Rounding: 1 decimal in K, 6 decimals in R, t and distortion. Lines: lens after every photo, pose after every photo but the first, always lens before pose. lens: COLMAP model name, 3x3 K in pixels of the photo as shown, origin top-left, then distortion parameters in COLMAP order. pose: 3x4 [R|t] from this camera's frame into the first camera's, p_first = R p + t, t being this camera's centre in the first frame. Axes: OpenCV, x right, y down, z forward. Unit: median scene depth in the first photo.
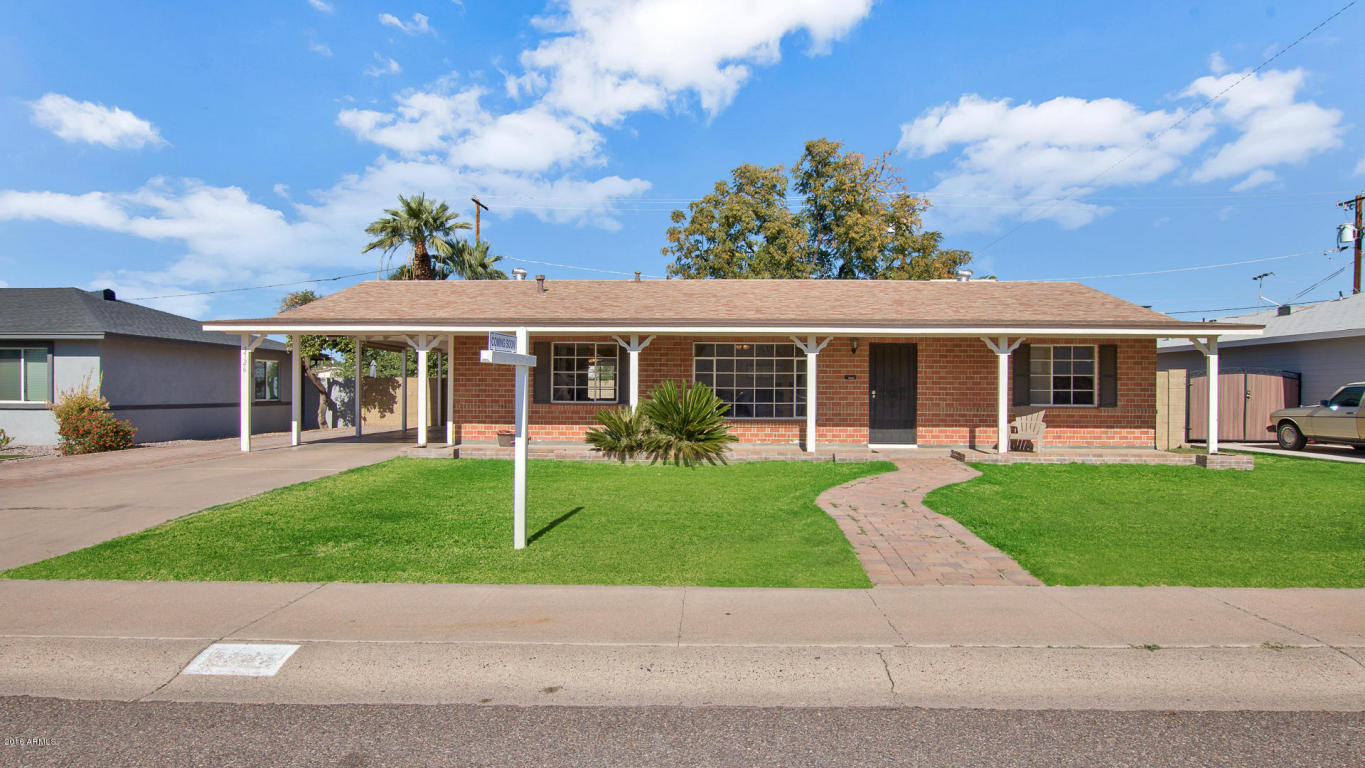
lens RADIAL K [[783.7, 0, 684.4], [0, 783.7, 380.3], [0, 0, 1]] dist [-0.015716, 0.001539]
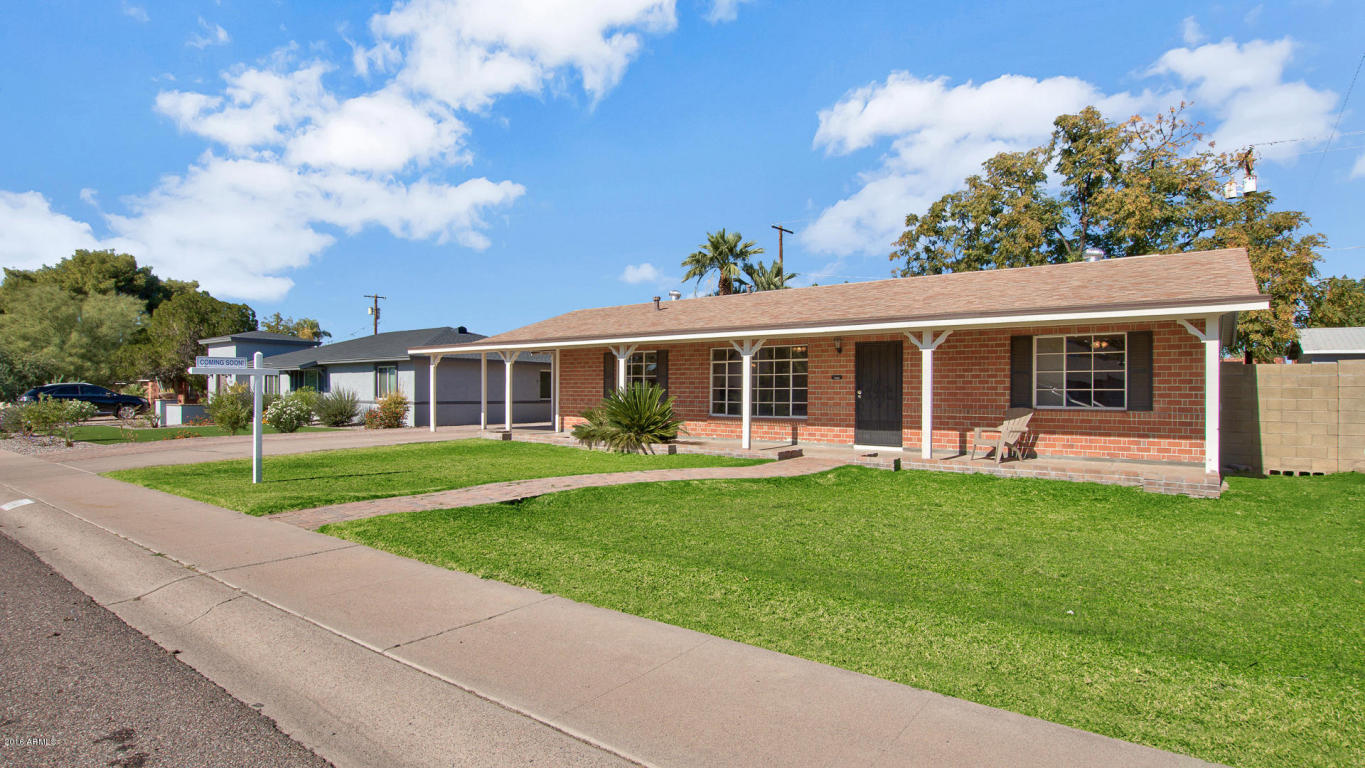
lens RADIAL K [[726.7, 0, 682.5], [0, 726.7, 394.7], [0, 0, 1]] dist [-0.007509, -0.000549]
pose [[0.804152, 0.000574, -0.594424, 0.605387], [0.008279, 0.999892, 0.012164, 0.005409], [0.594366, -0.014703, 0.804060, 0.135984]]
